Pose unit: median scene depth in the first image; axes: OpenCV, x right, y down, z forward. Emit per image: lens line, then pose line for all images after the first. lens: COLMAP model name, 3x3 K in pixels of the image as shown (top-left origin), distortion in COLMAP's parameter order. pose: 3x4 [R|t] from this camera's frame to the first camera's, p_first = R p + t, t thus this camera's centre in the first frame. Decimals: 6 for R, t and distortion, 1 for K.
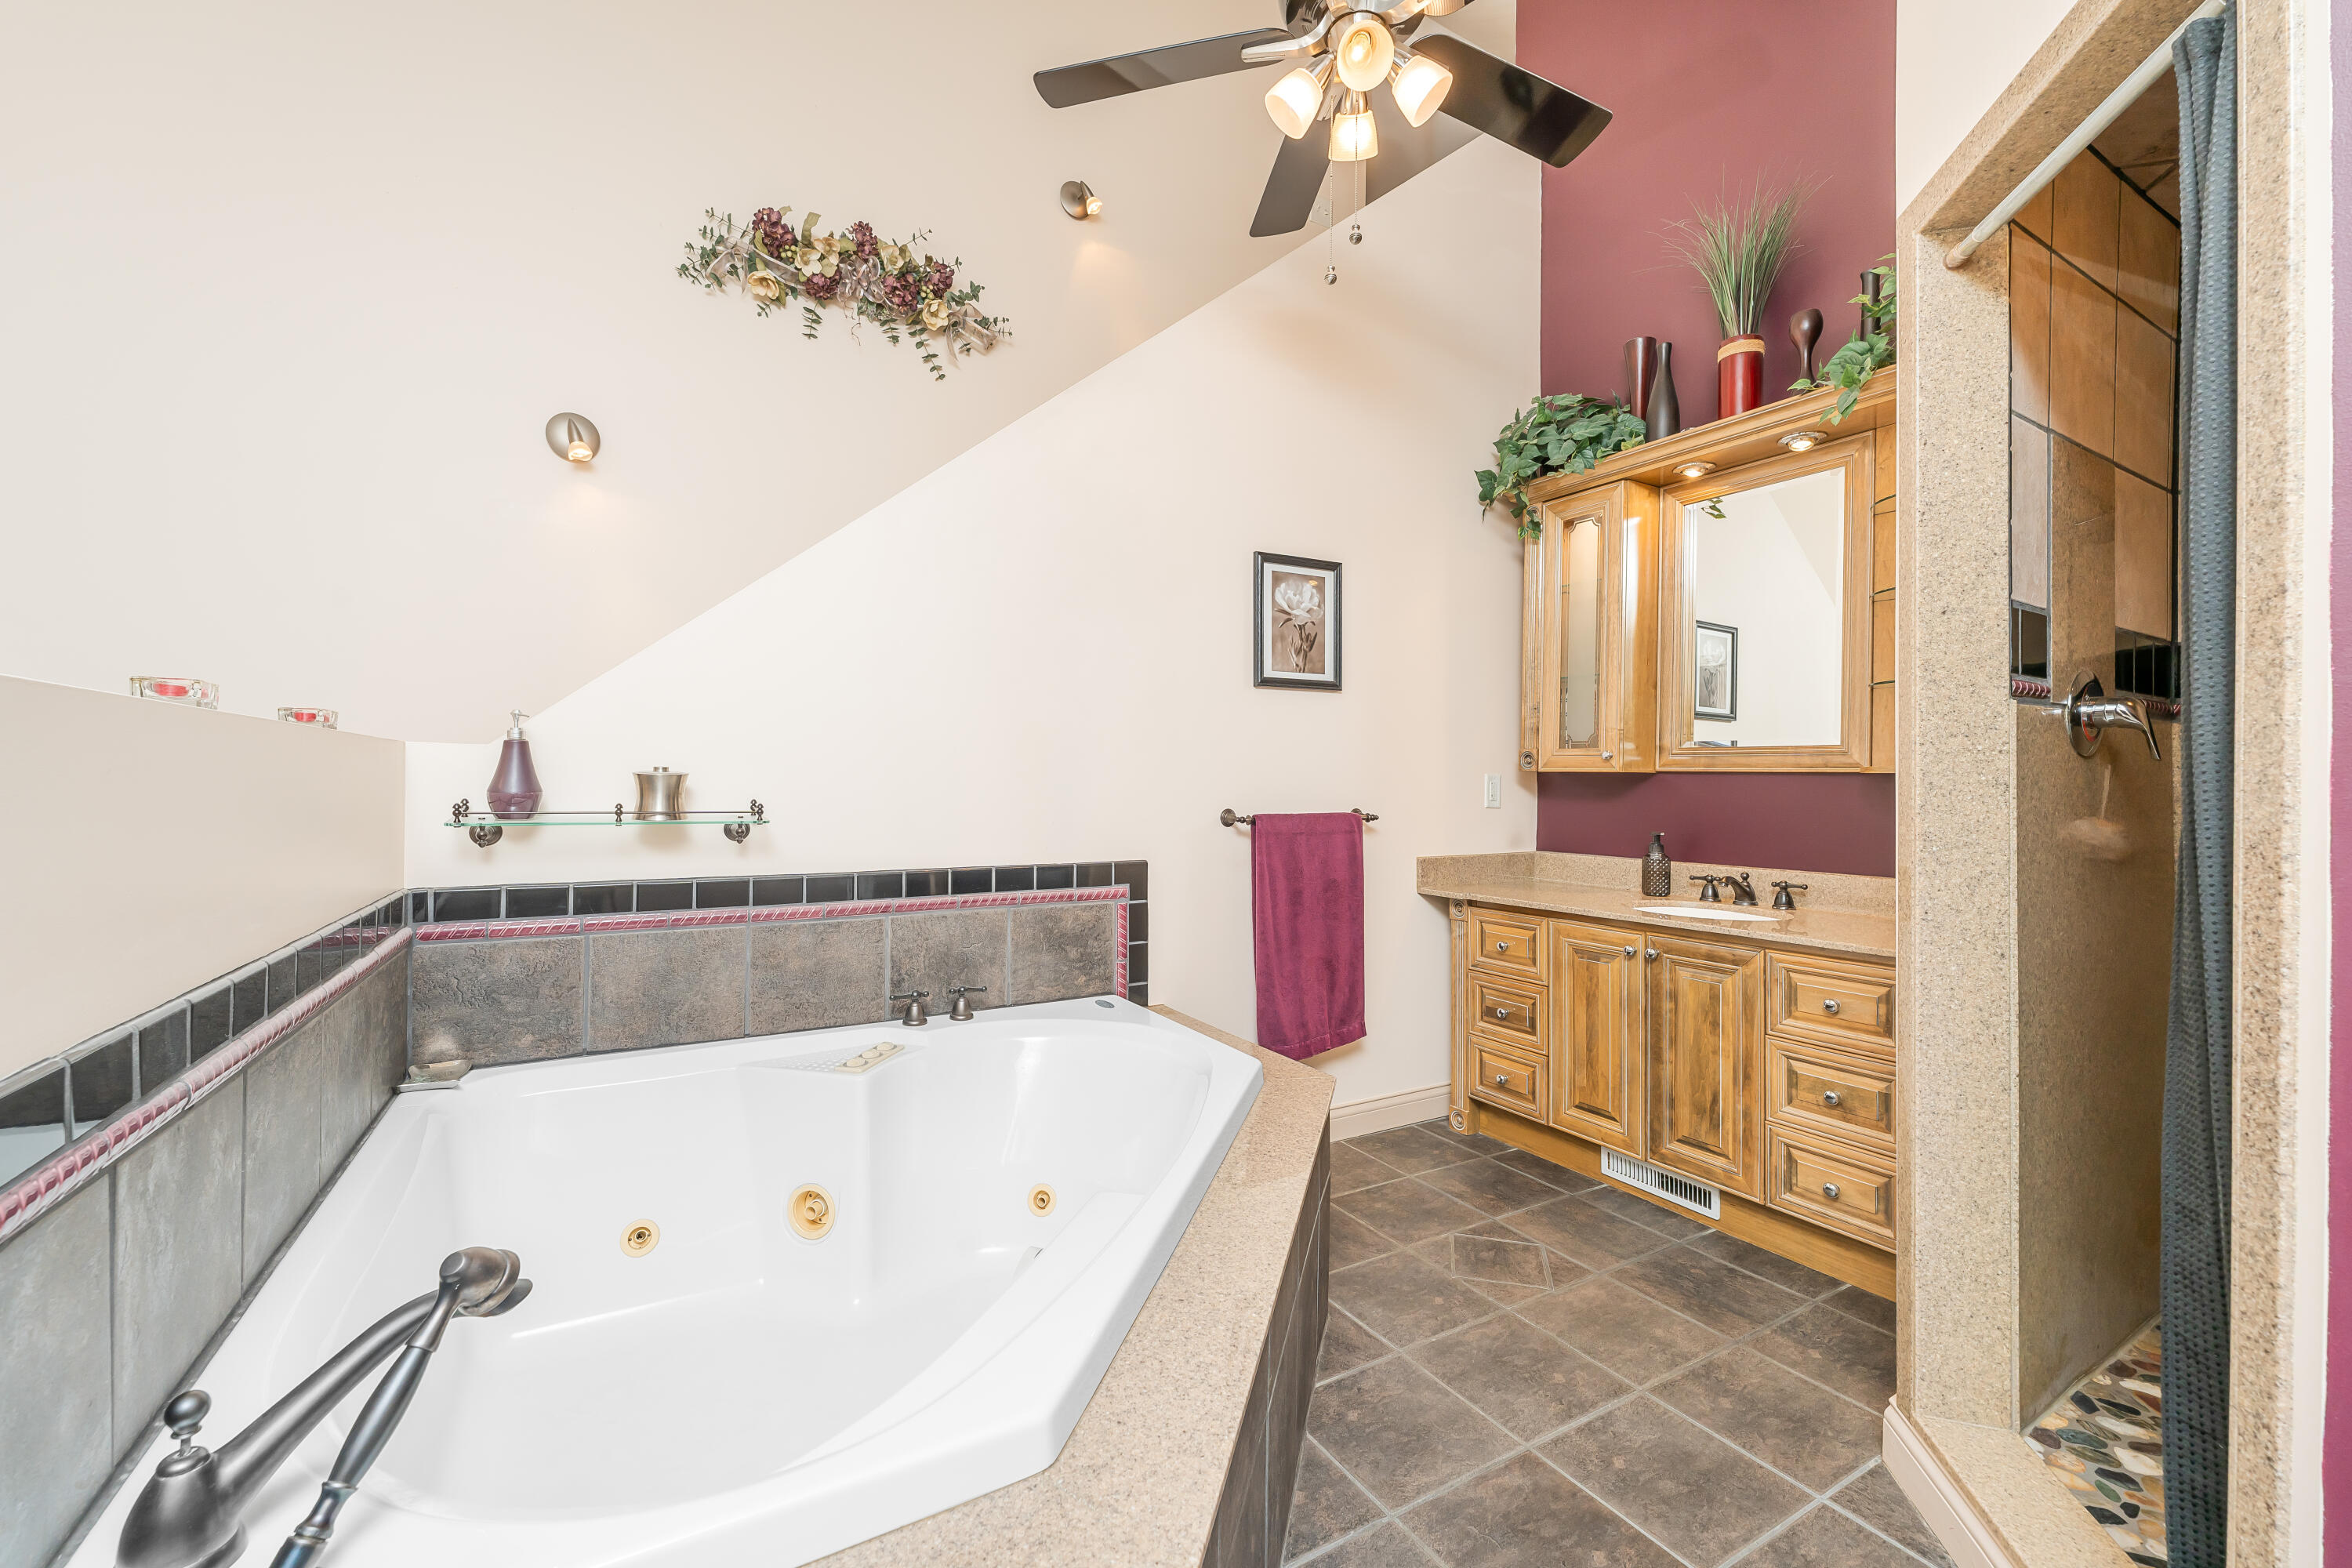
lens RADIAL K [[950.6, 0, 1183.8], [0, 950.6, 770.1], [0, 0, 1]] dist [0.000511, -0.000015]
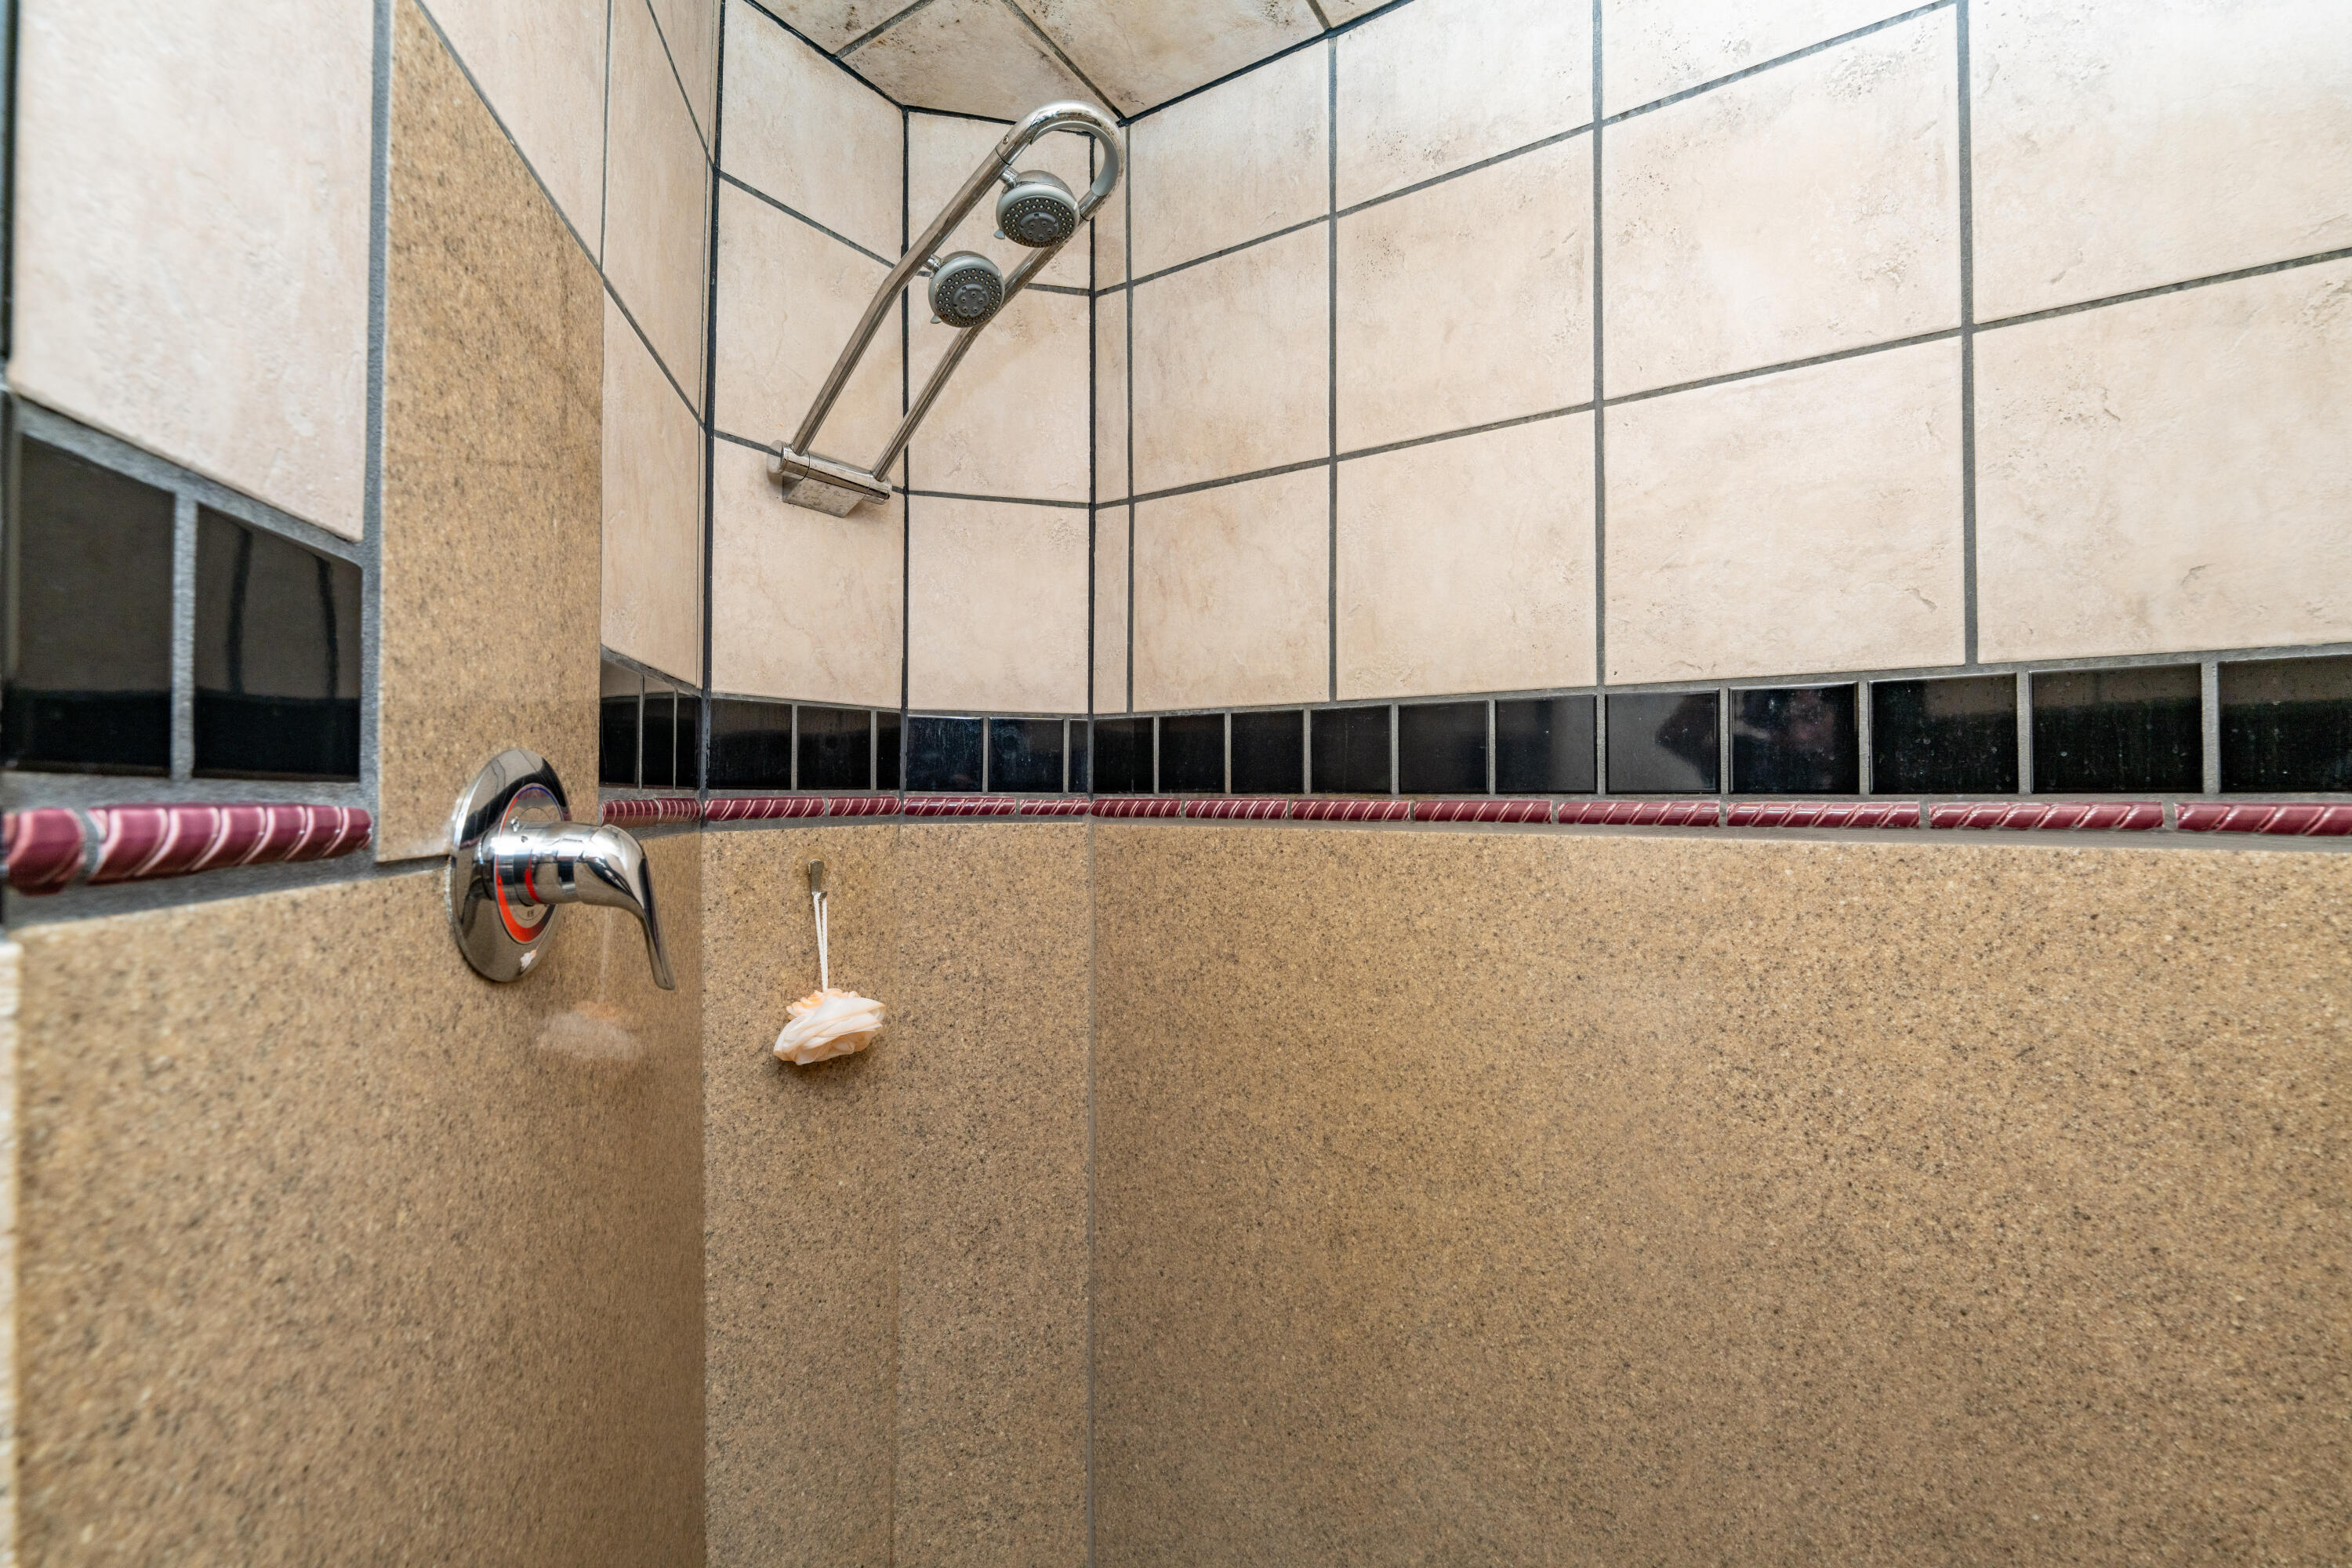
lens RADIAL K [[950.6, 0, 1183.8], [0, 950.6, 770.1], [0, 0, 1]] dist [0.000511, -0.000015]
pose [[0.301193, 0.020539, 0.953342, 0.455470], [-0.004938, 0.999788, -0.019980, -0.059944], [-0.953550, 0.001311, 0.301230, 0.430569]]
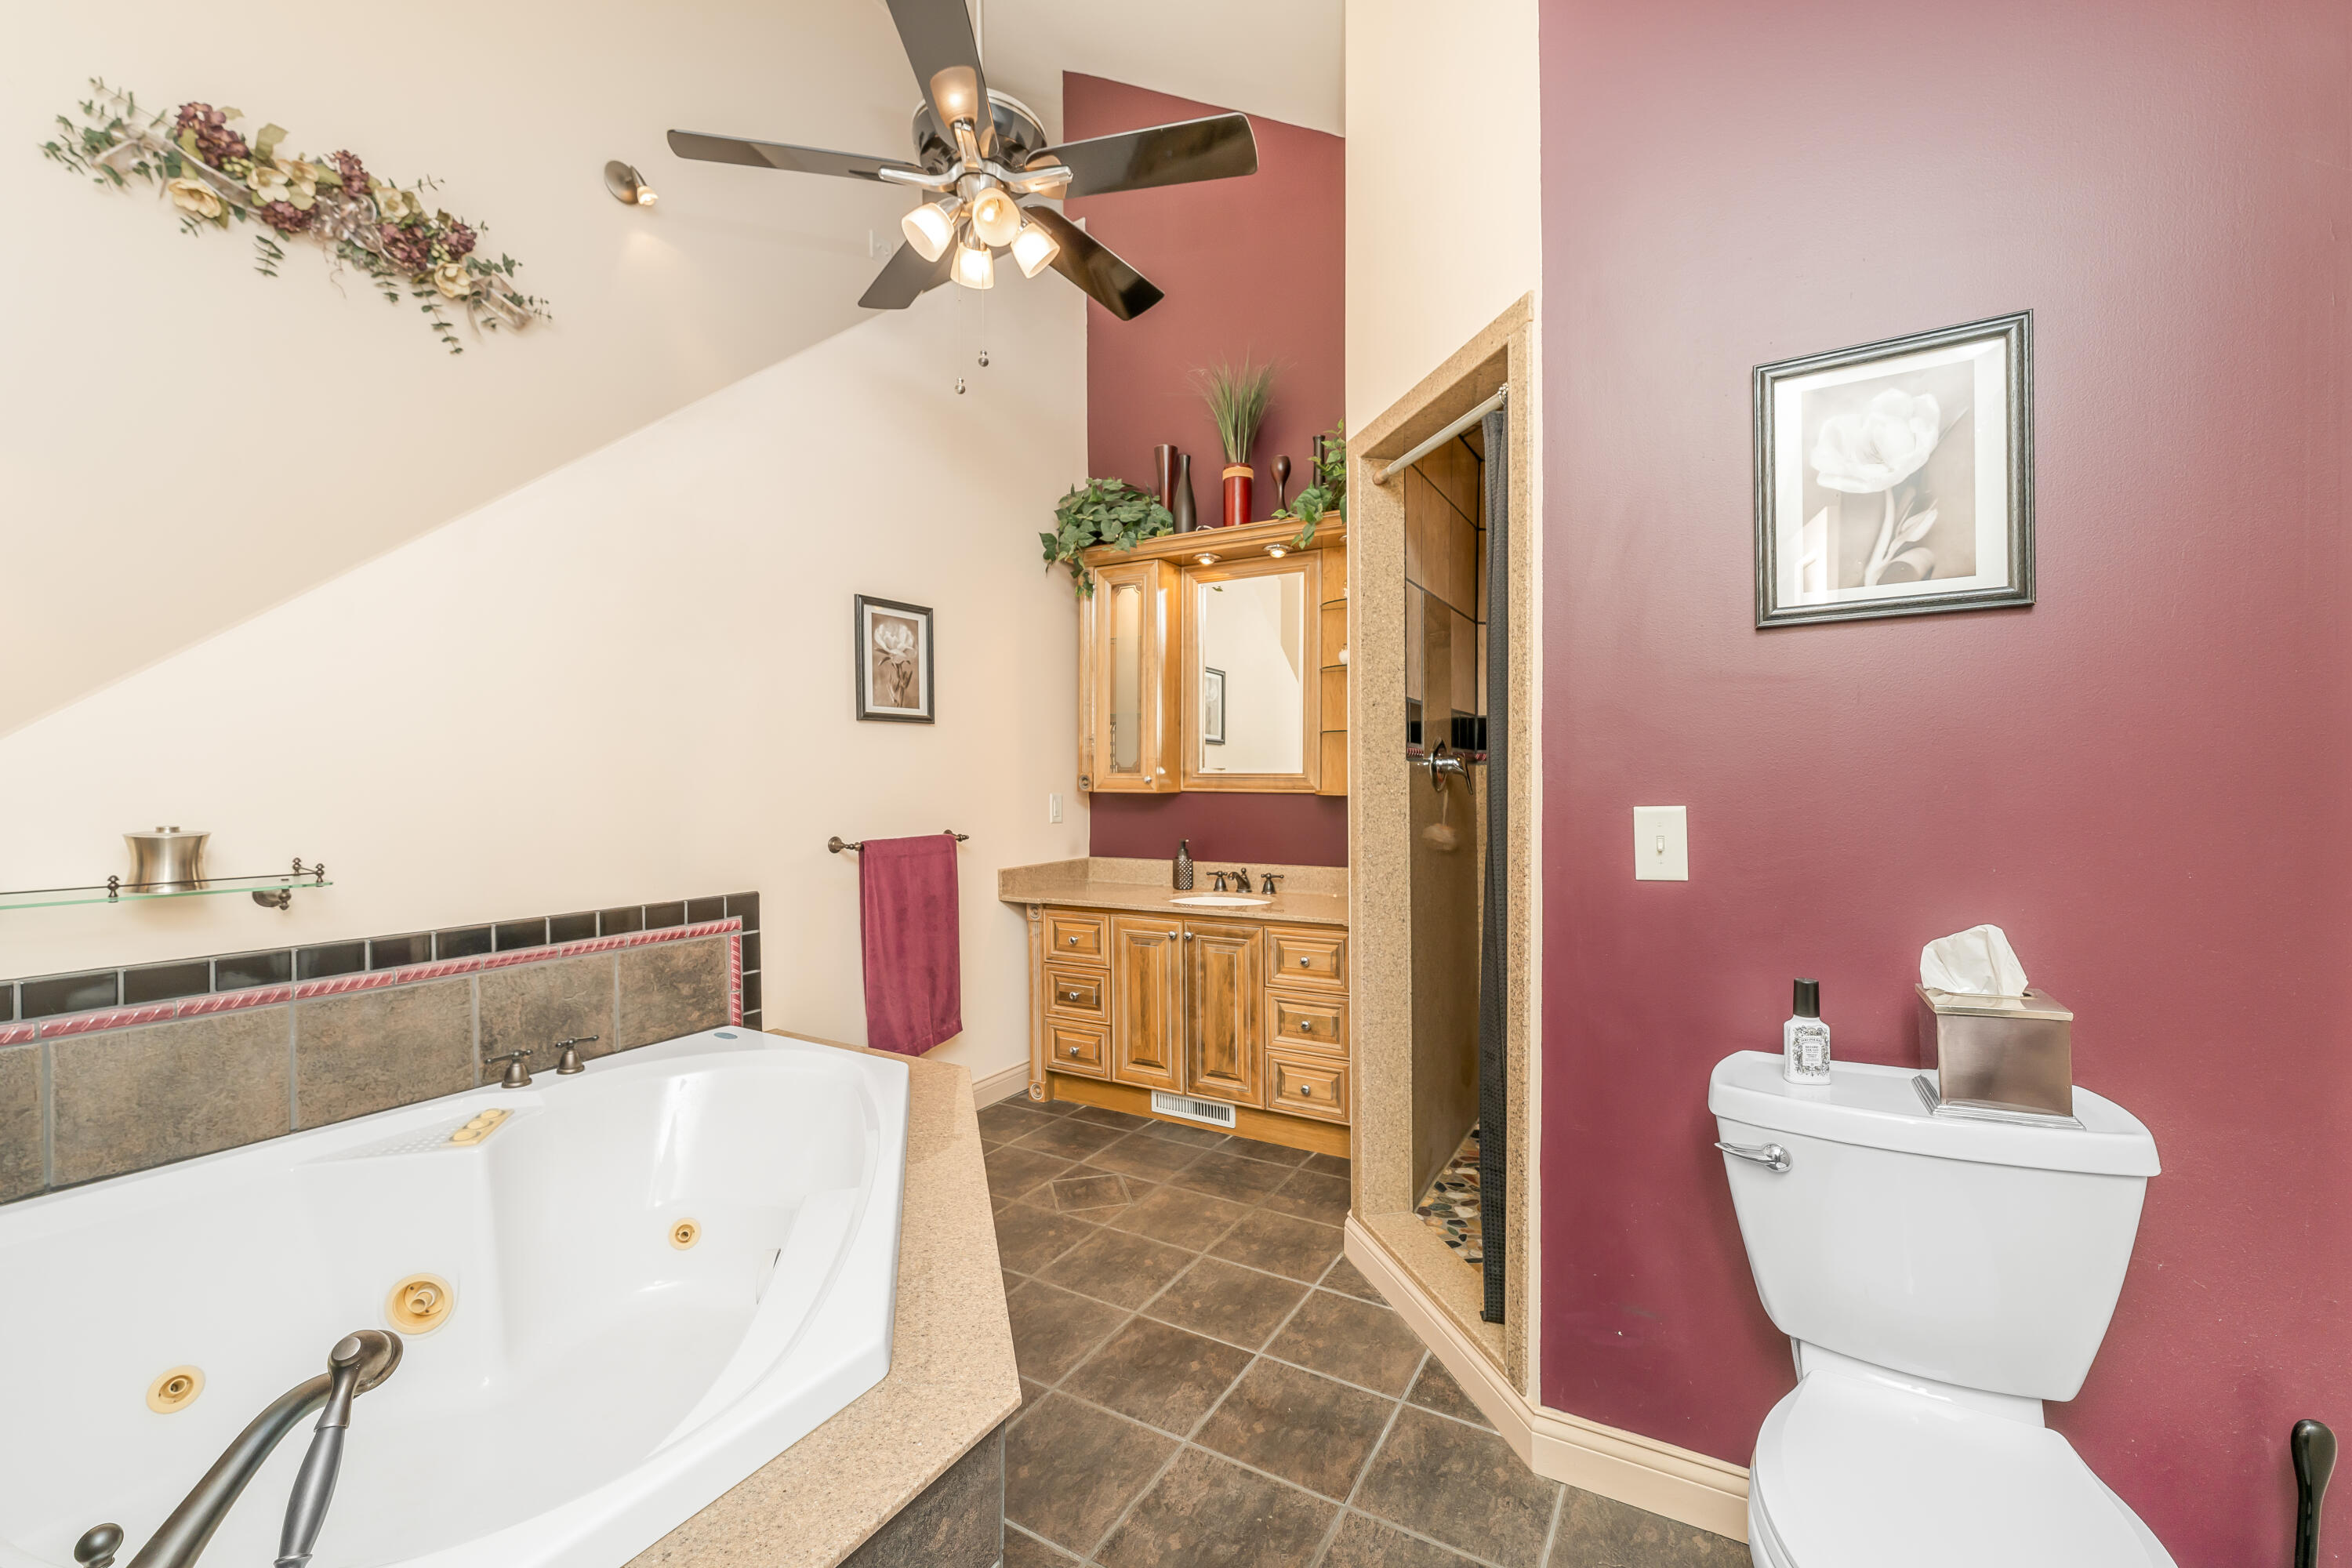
lens RADIAL K [[950.6, 0, 1183.8], [0, 950.6, 770.1], [0, 0, 1]] dist [0.000511, -0.000015]
pose [[0.869269, -0.008348, 0.494269, -0.153406], [0.004578, 0.999950, 0.008837, -0.045261], [-0.494318, -0.005419, 0.869264, -0.128583]]
